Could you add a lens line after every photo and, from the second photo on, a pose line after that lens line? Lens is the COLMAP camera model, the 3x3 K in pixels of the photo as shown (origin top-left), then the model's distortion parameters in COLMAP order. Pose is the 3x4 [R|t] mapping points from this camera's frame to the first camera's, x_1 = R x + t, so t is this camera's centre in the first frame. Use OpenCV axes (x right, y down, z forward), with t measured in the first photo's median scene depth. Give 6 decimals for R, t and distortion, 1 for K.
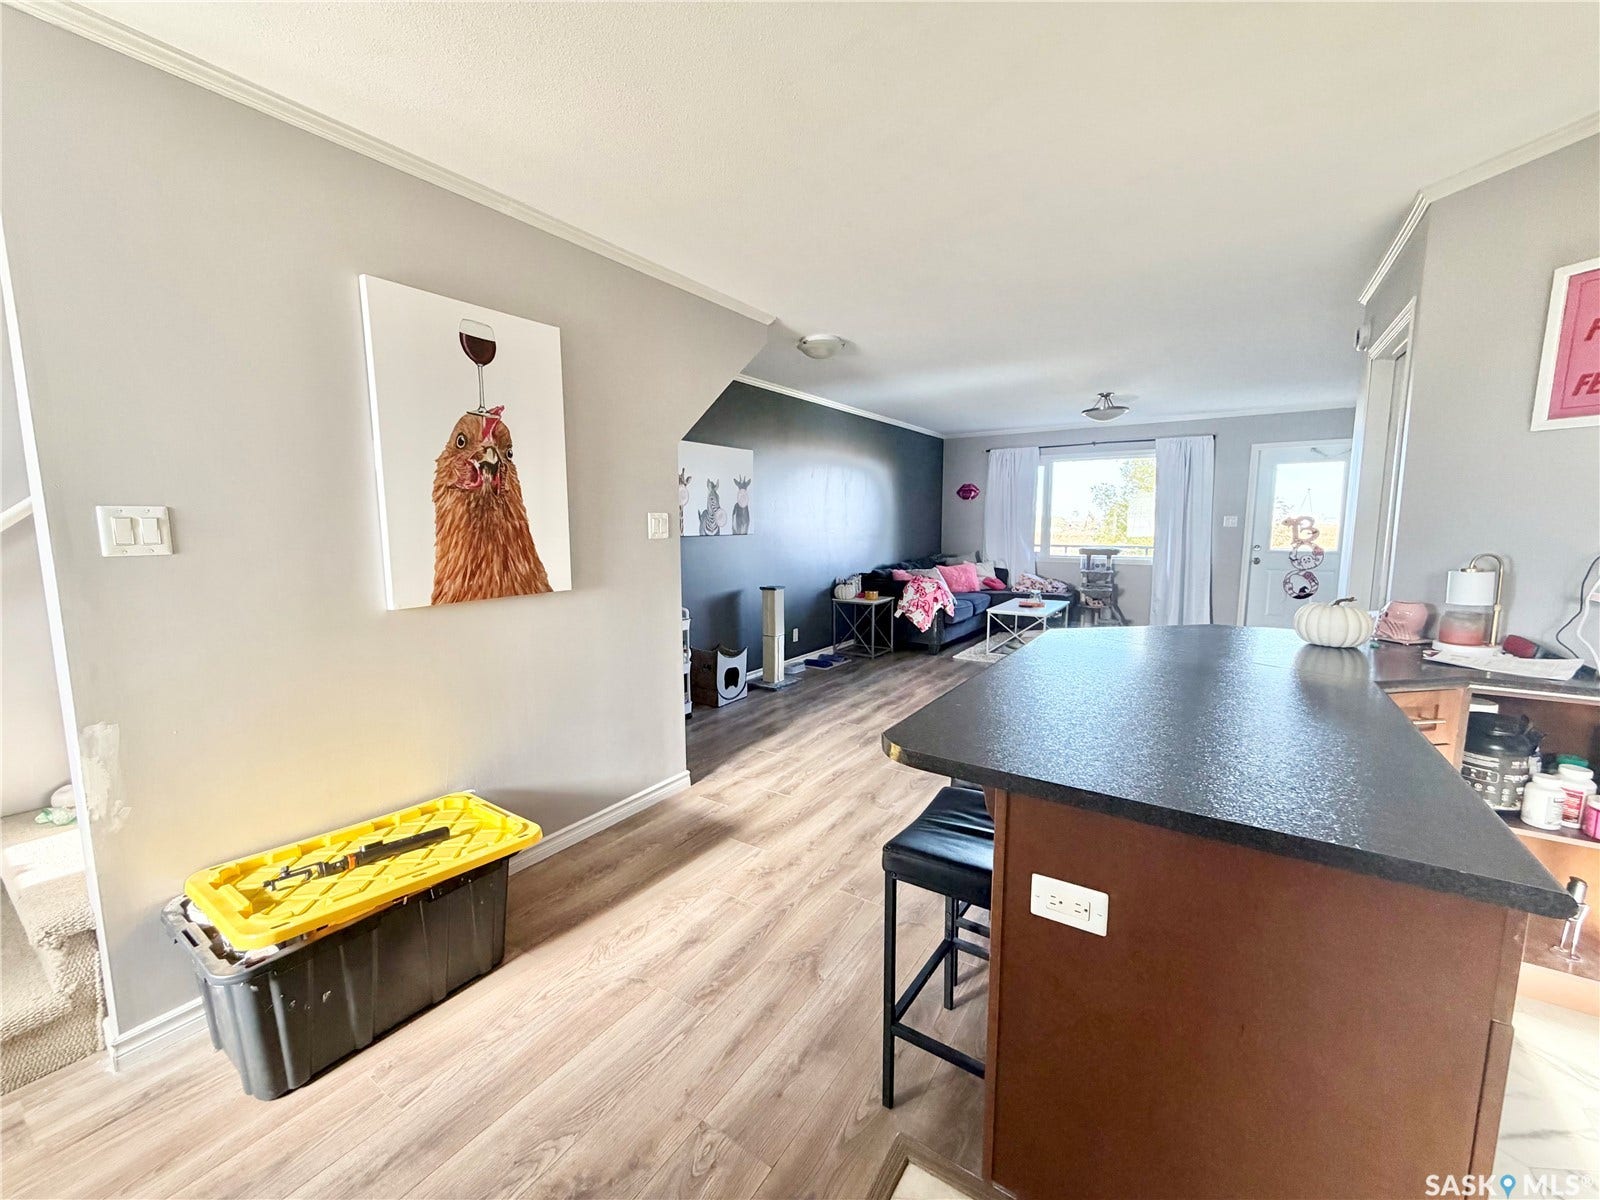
lens RADIAL K [[635.8, 0, 795.3], [0, 635.8, 599.5], [0, 0, 1]] dist [0.000463, -0.000016]
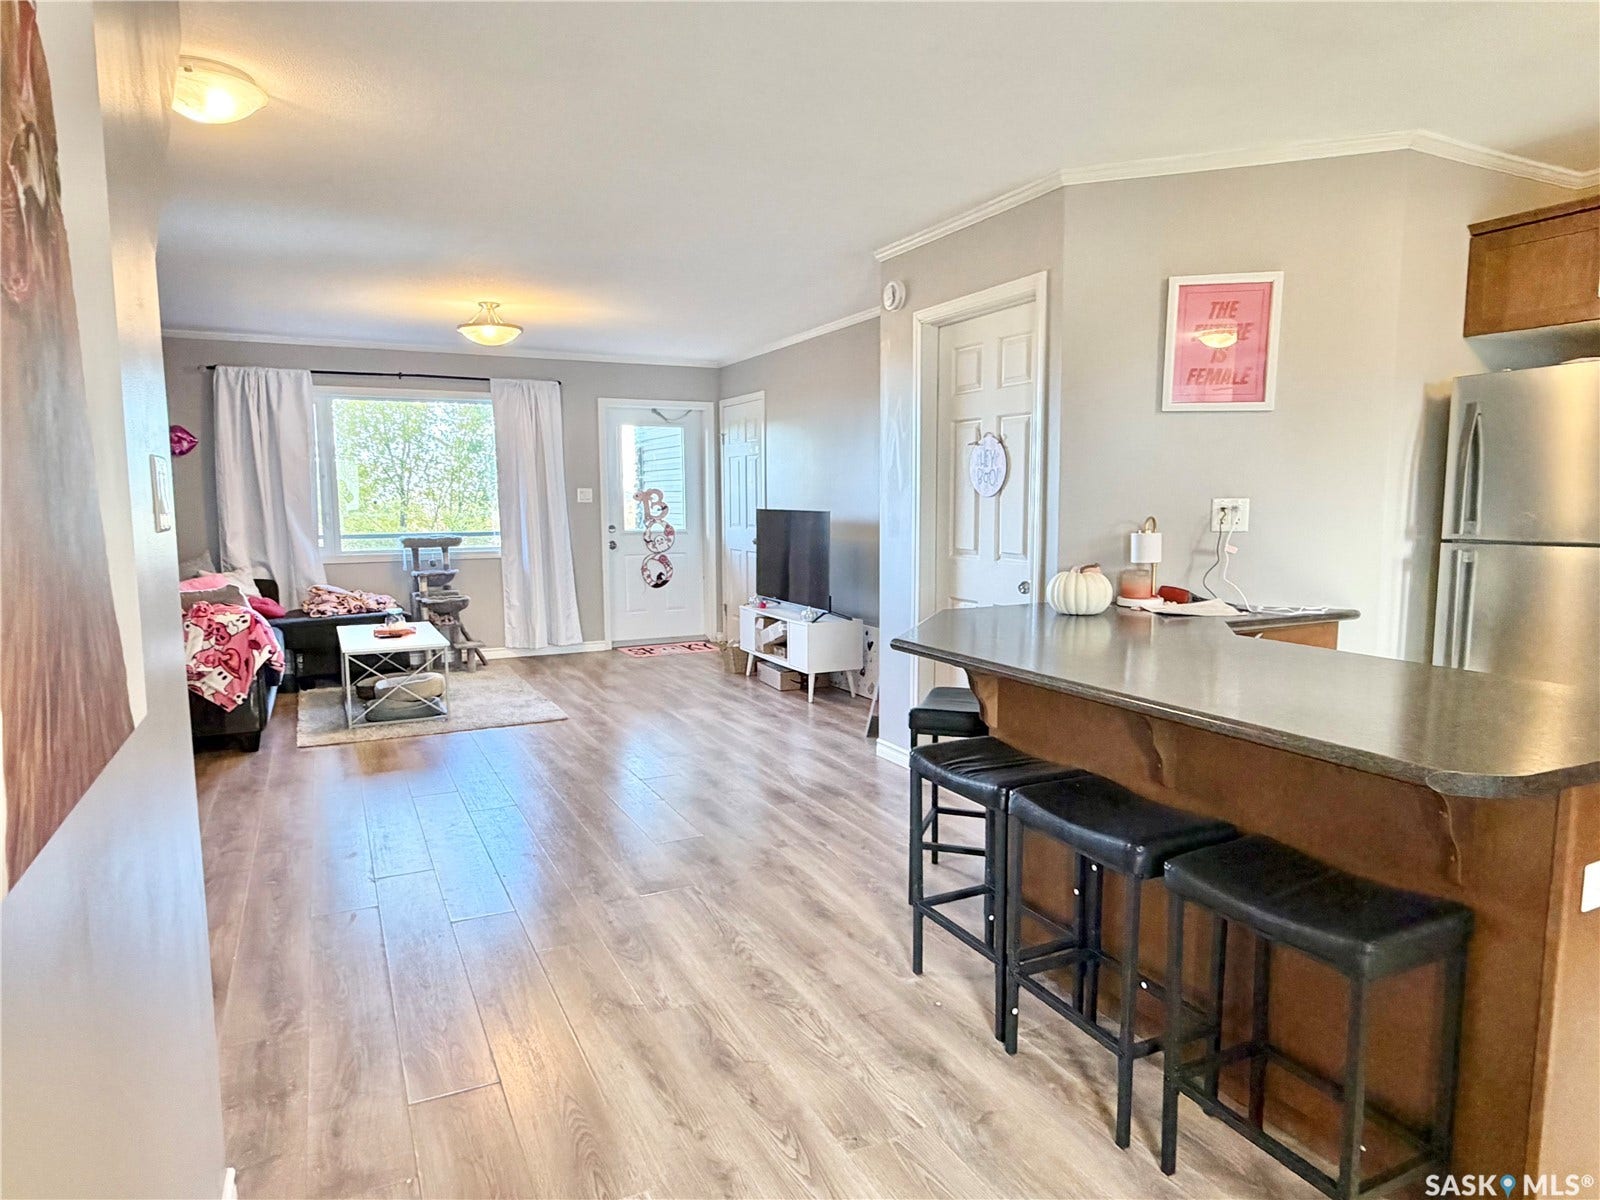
lens RADIAL K [[964.4, 0, 790.7], [0, 964.4, 605.5], [0, 0, 1]] dist [-0.000198, 0.000391]
pose [[0.502706, -0.097473, 0.858944, -0.229075], [0.109424, 0.992805, 0.048621, -0.021444], [-0.857504, 0.069547, 0.509755, 0.215259]]
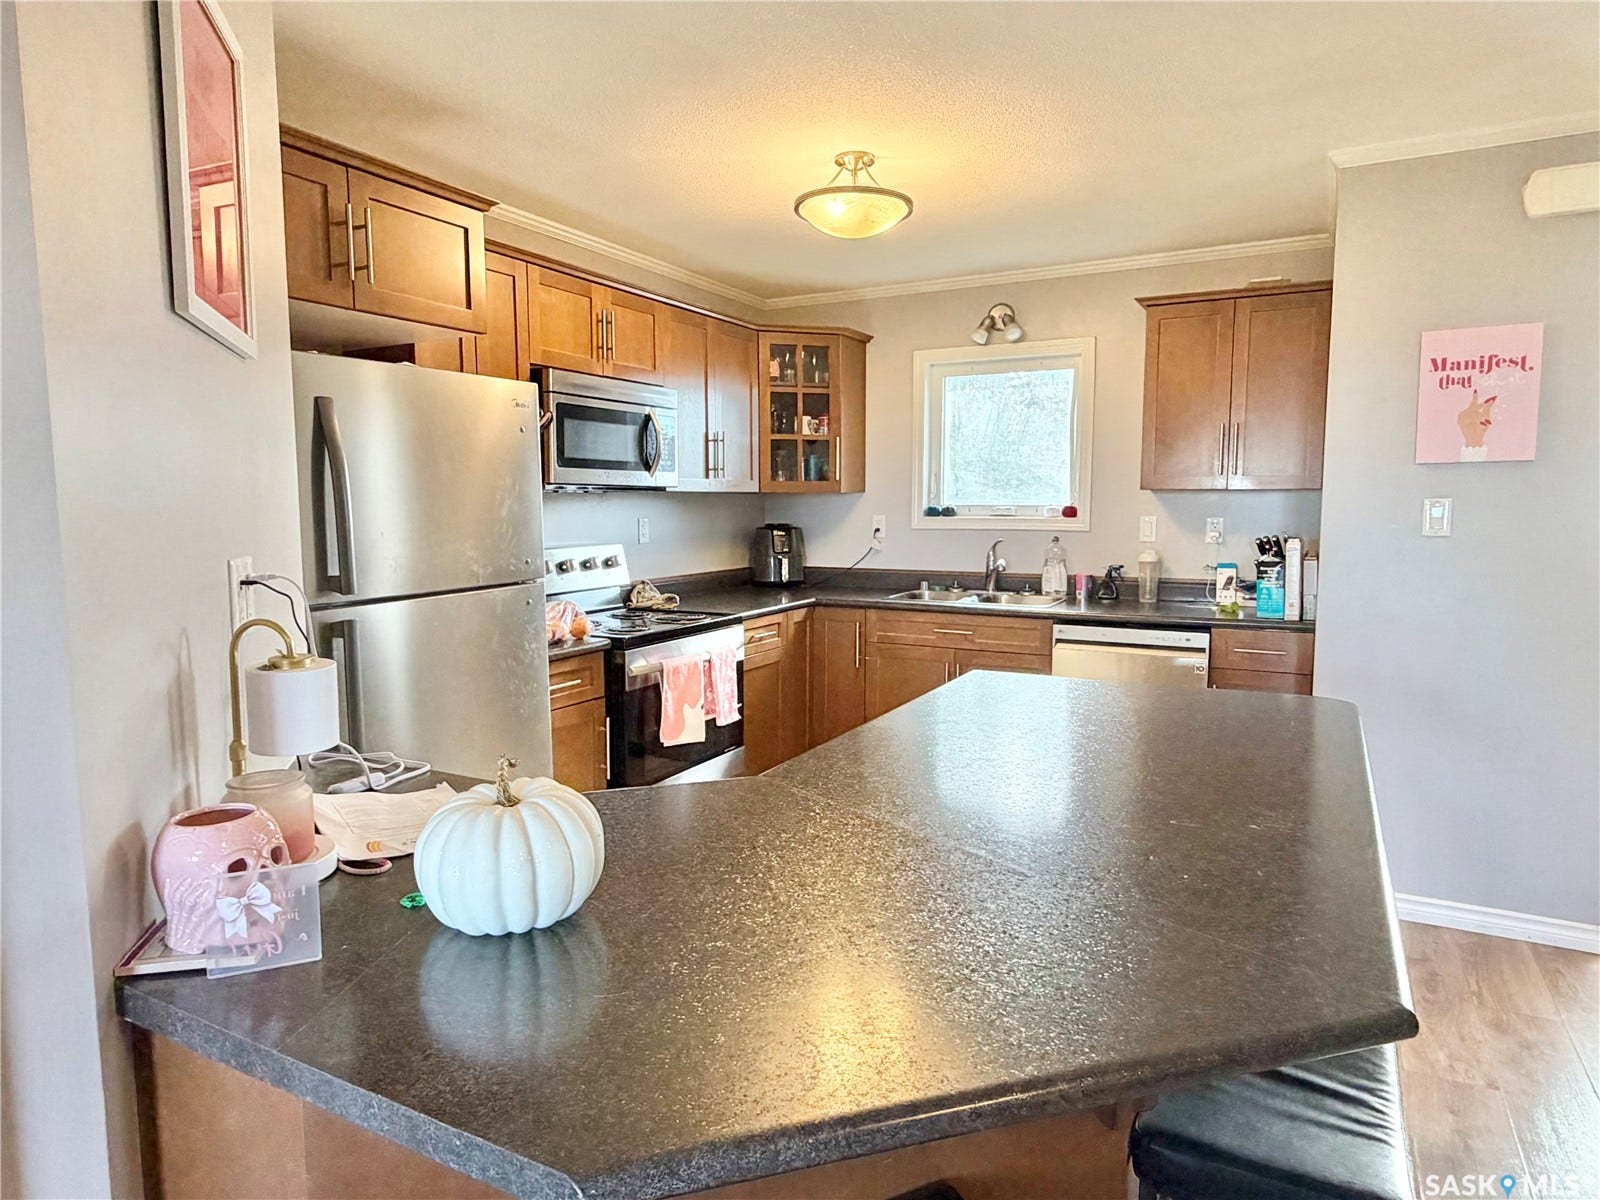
lens RADIAL K [[964.6, 0, 793.9], [0, 964.6, 595.5], [0, 0, 1]] dist [-0.000120, 0.000276]
pose [[-0.995547, 0.015056, -0.093055, 0.251962], [-0.005623, 0.975920, 0.218058, -0.067709], [0.094097, 0.217610, -0.971489, 0.501832]]
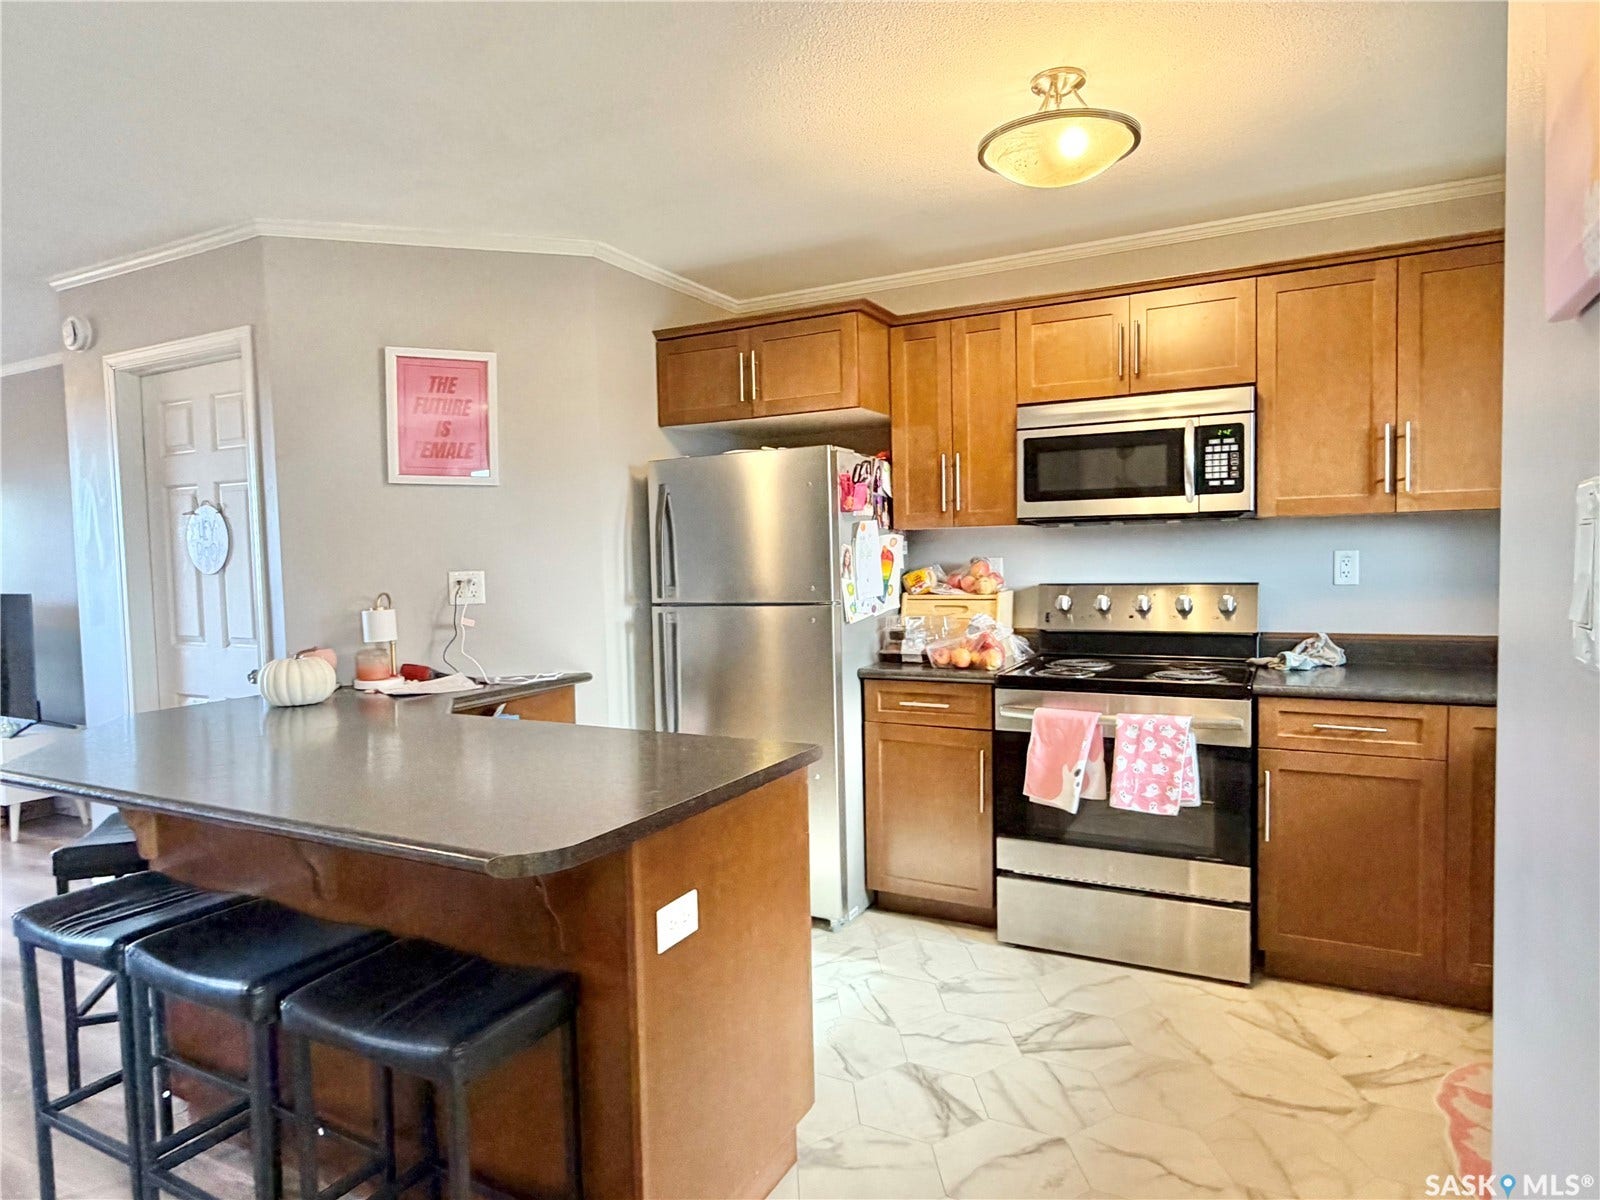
lens RADIAL K [[964.4, 0, 790.7], [0, 964.4, 605.5], [0, 0, 1]] dist [-0.000198, 0.000391]
pose [[-0.103198, -0.050405, 0.993383, -0.191319], [0.144280, 0.987394, 0.065090, -0.017944], [-0.984141, 0.150043, -0.094625, 0.150447]]
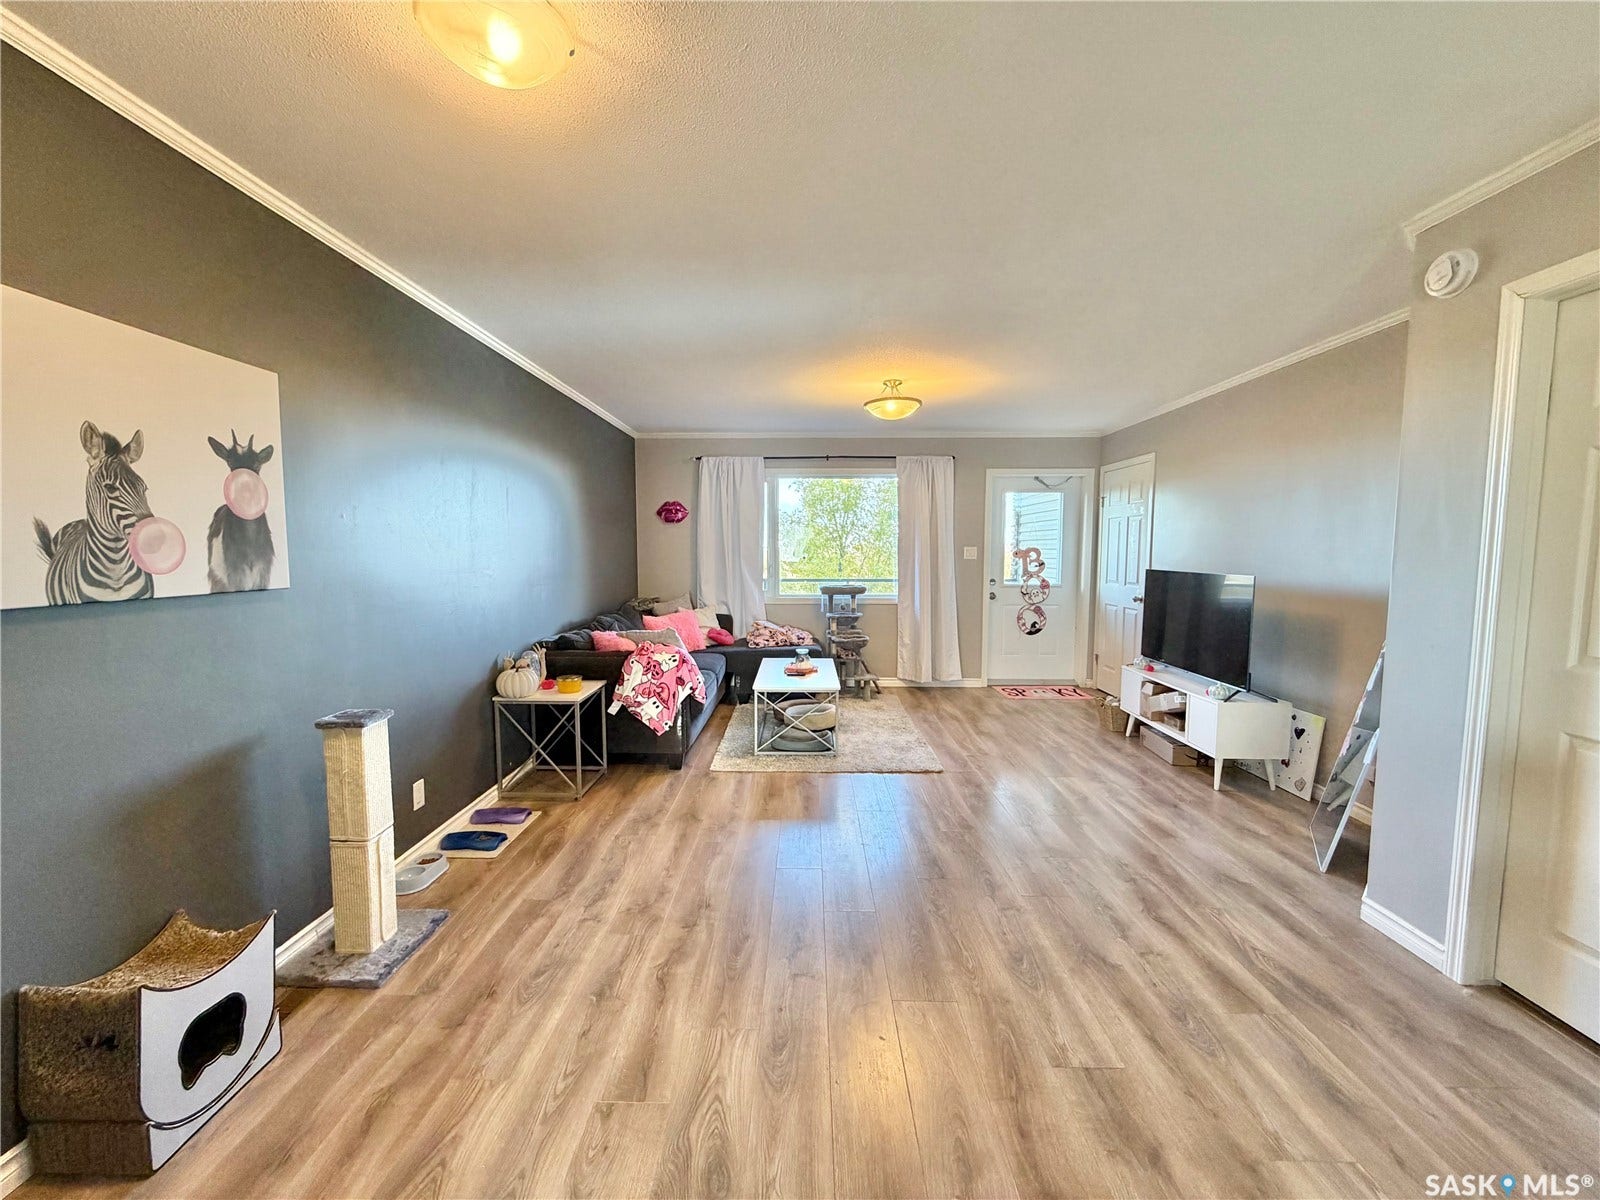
lens RADIAL K [[635.8, 0, 795.3], [0, 635.8, 599.5], [0, 0, 1]] dist [0.000463, -0.000016]
pose [[0.842019, -0.038780, 0.538052, -0.011755], [0.062259, 0.997734, -0.025521, -0.054475], [-0.535842, 0.054988, 0.842526, 0.413338]]
